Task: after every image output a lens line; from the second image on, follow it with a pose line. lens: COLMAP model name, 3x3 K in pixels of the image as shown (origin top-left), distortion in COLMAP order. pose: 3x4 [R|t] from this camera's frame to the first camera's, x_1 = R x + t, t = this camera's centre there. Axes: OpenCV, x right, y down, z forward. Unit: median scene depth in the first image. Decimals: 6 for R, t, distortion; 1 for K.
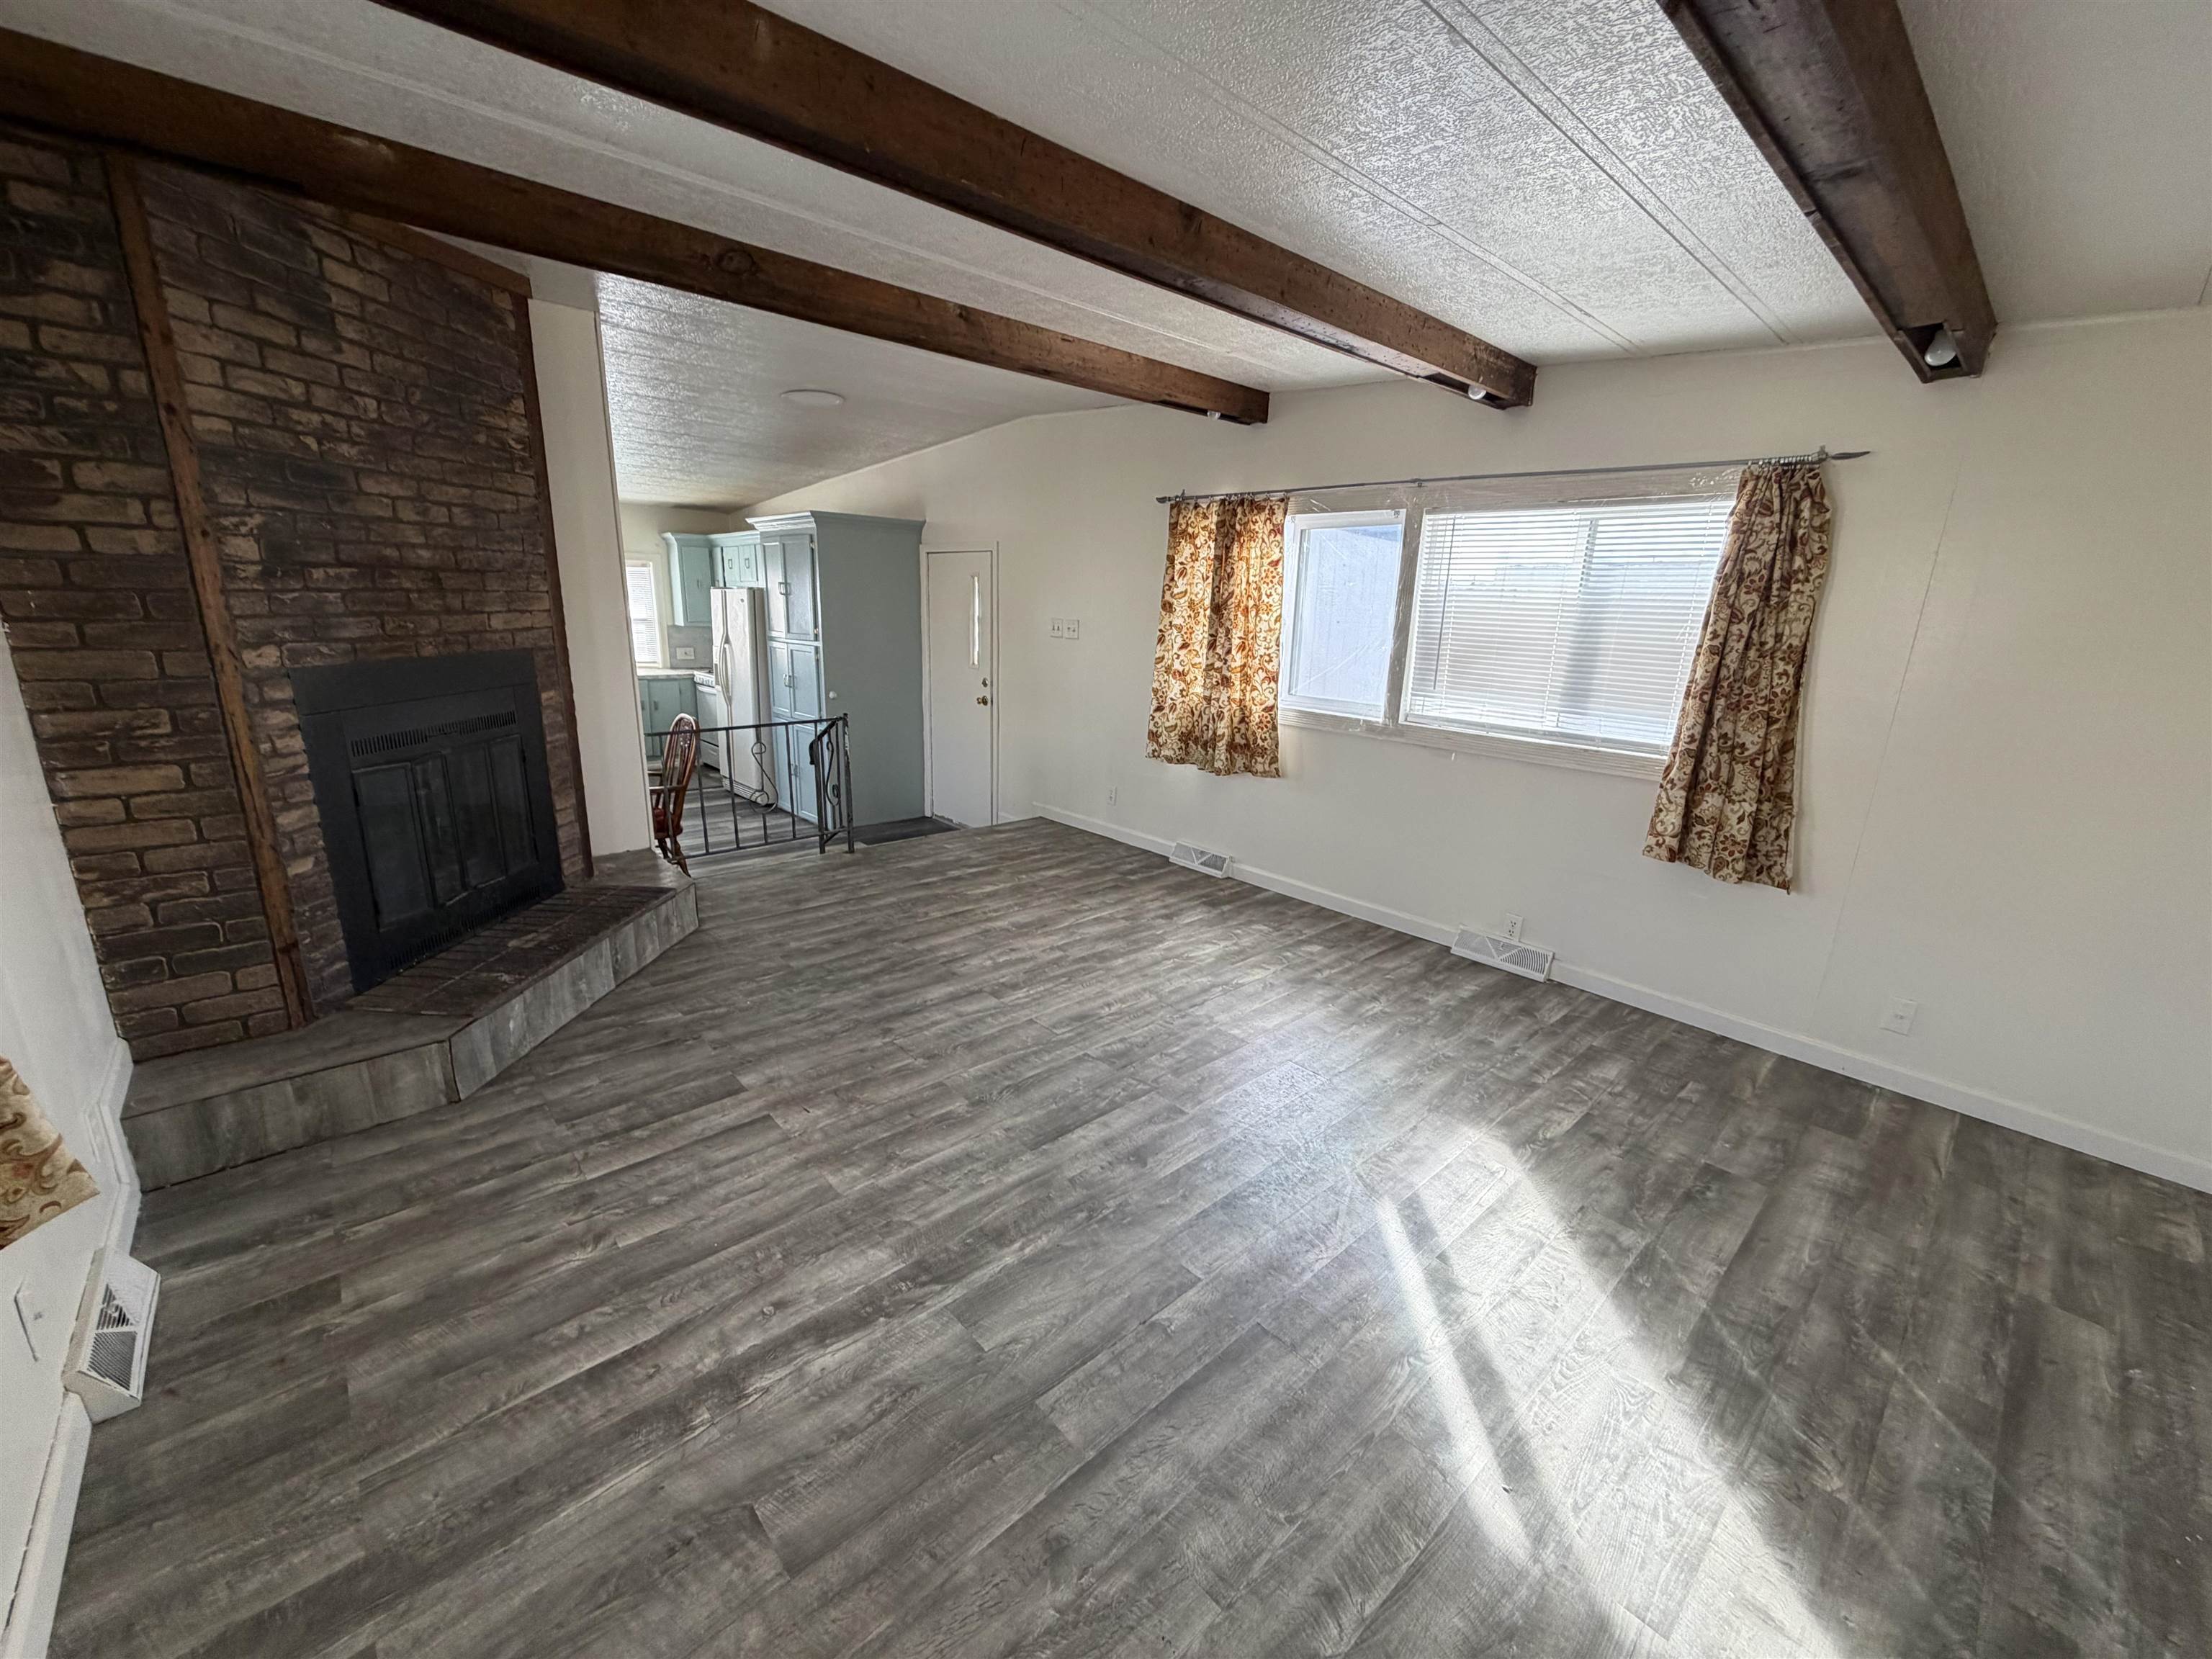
lens RADIAL K [[876.4, 0, 1104.1], [0, 876.4, 827.3], [0, 0, 1]] dist [-0.002457, -0.000606]
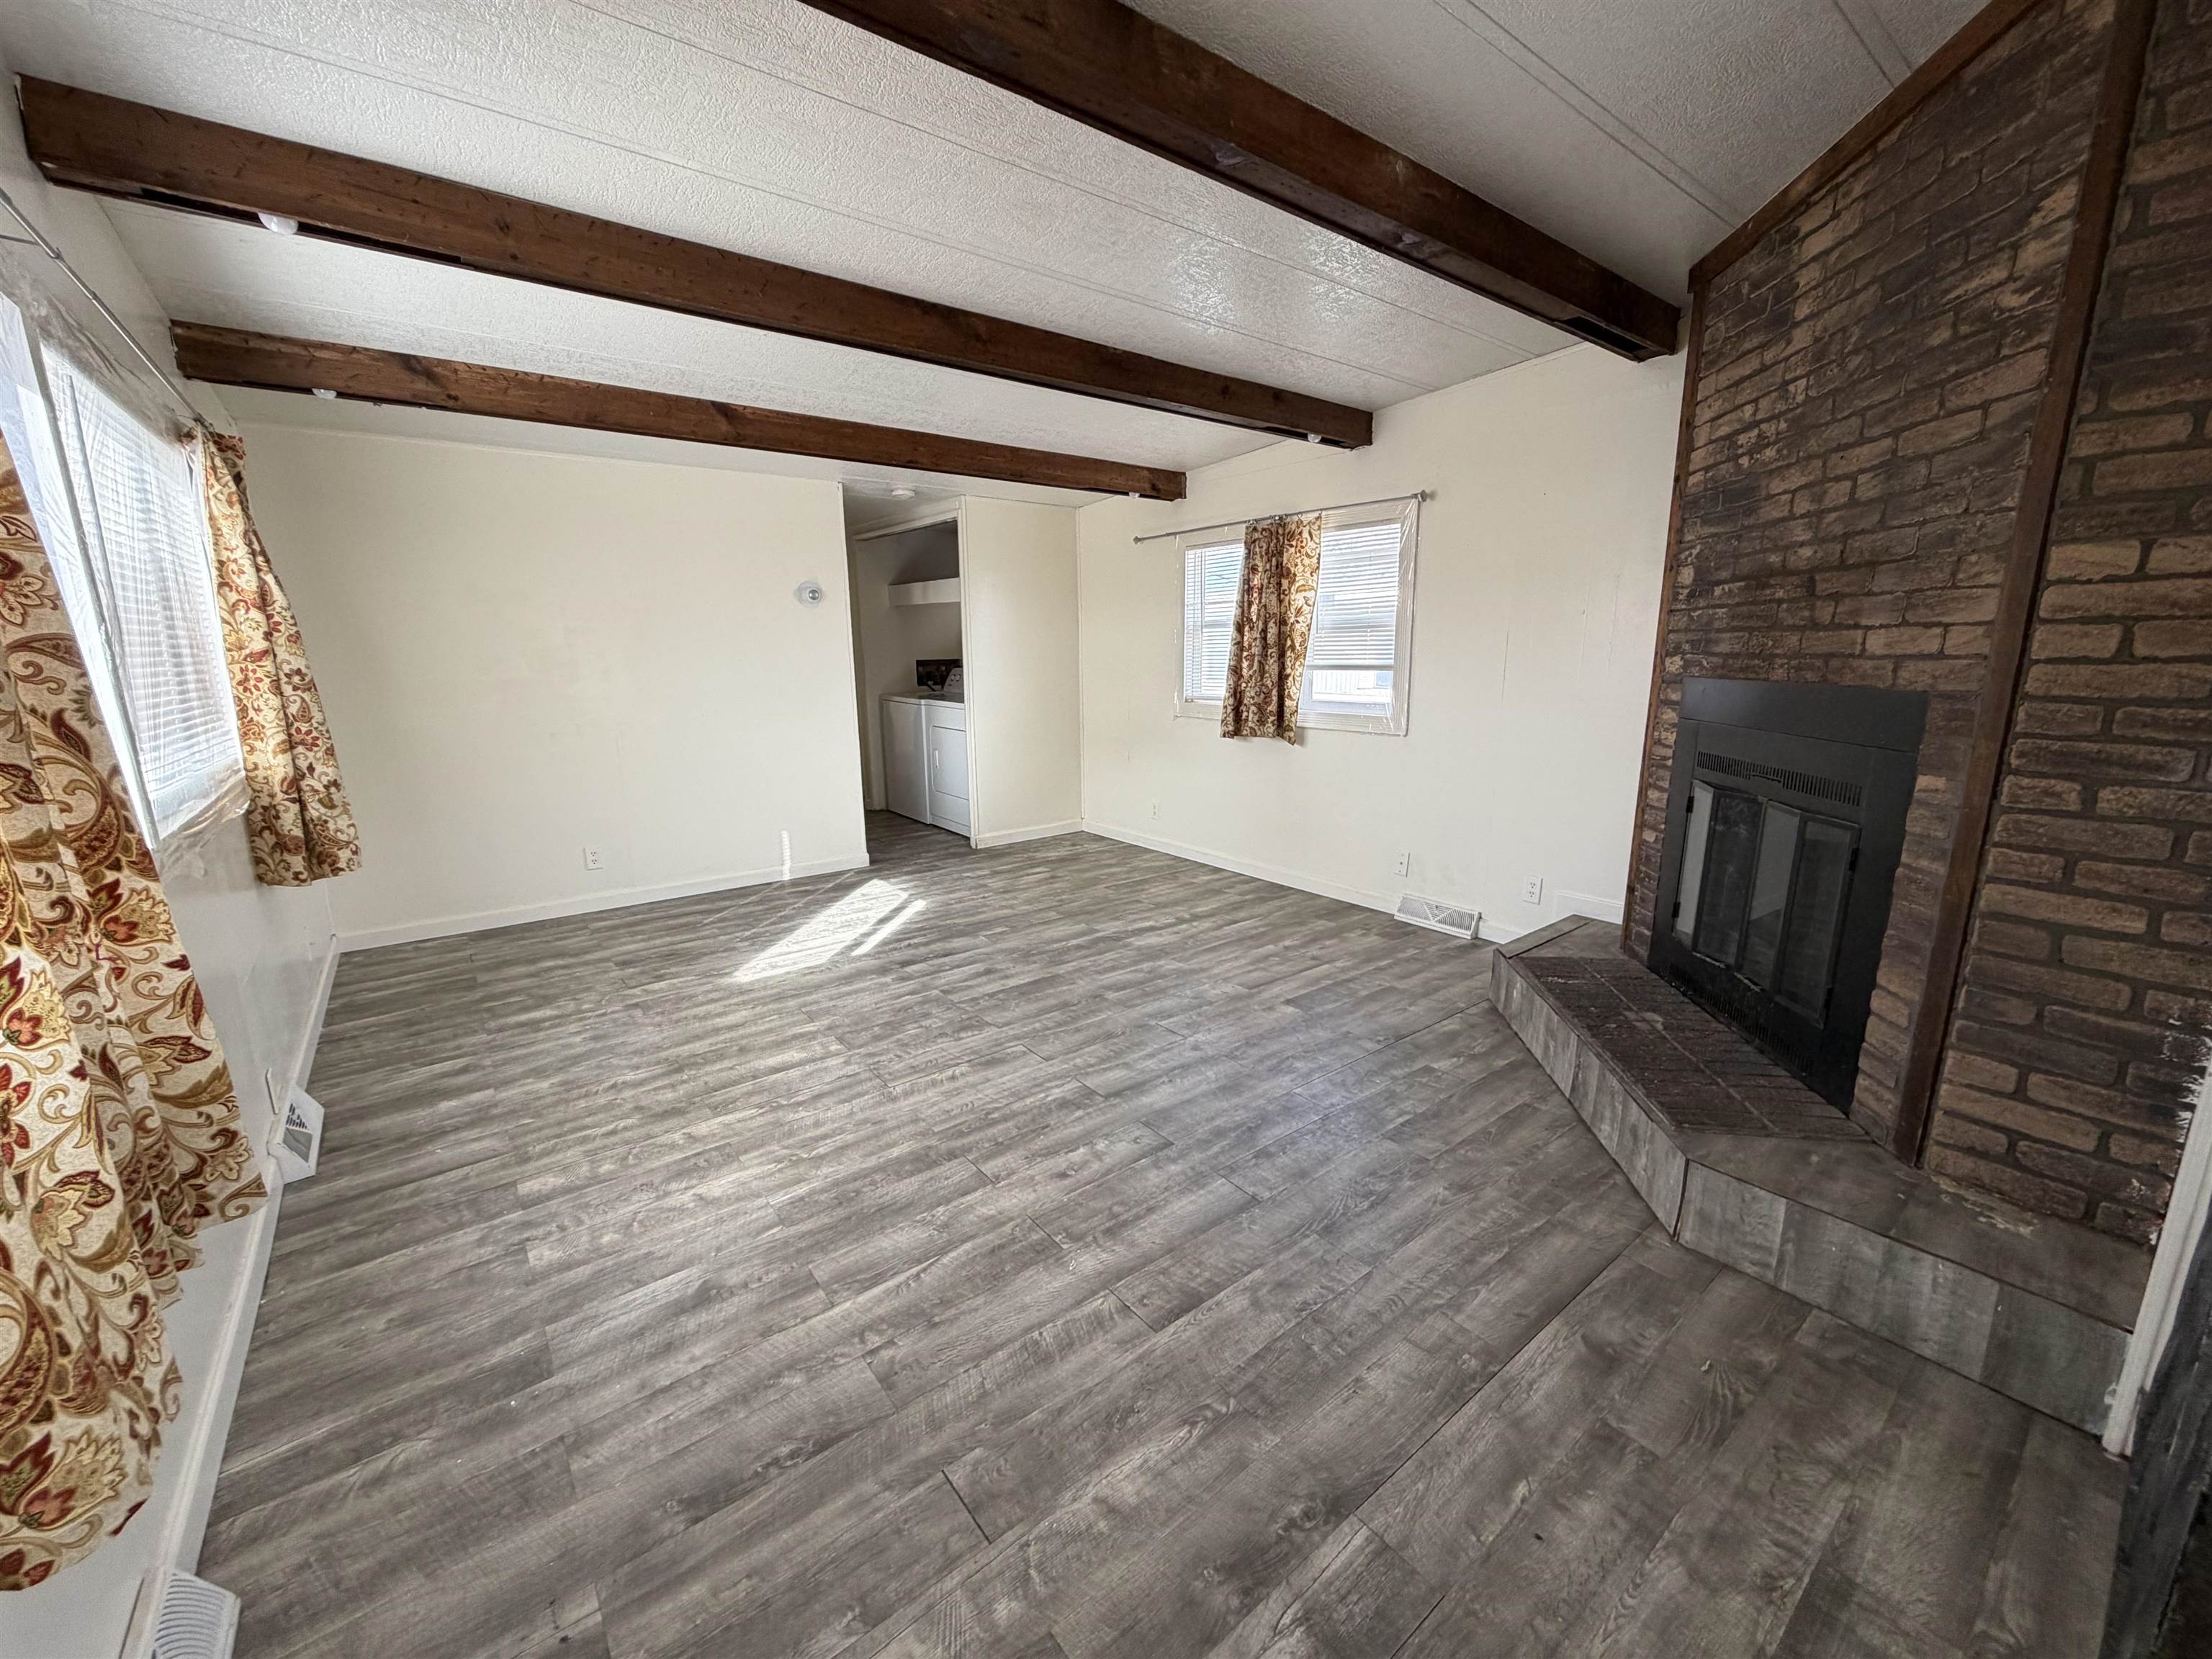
lens RADIAL K [[876.4, 0, 1104.1], [0, 876.4, 827.1], [0, 0, 1]] dist [-0.002457, -0.000606]
pose [[-0.996718, -0.039440, 0.070690, -0.209673], [-0.003653, 0.894300, 0.447452, -0.430527], [-0.080865, 0.445726, -0.891510, 1.814045]]
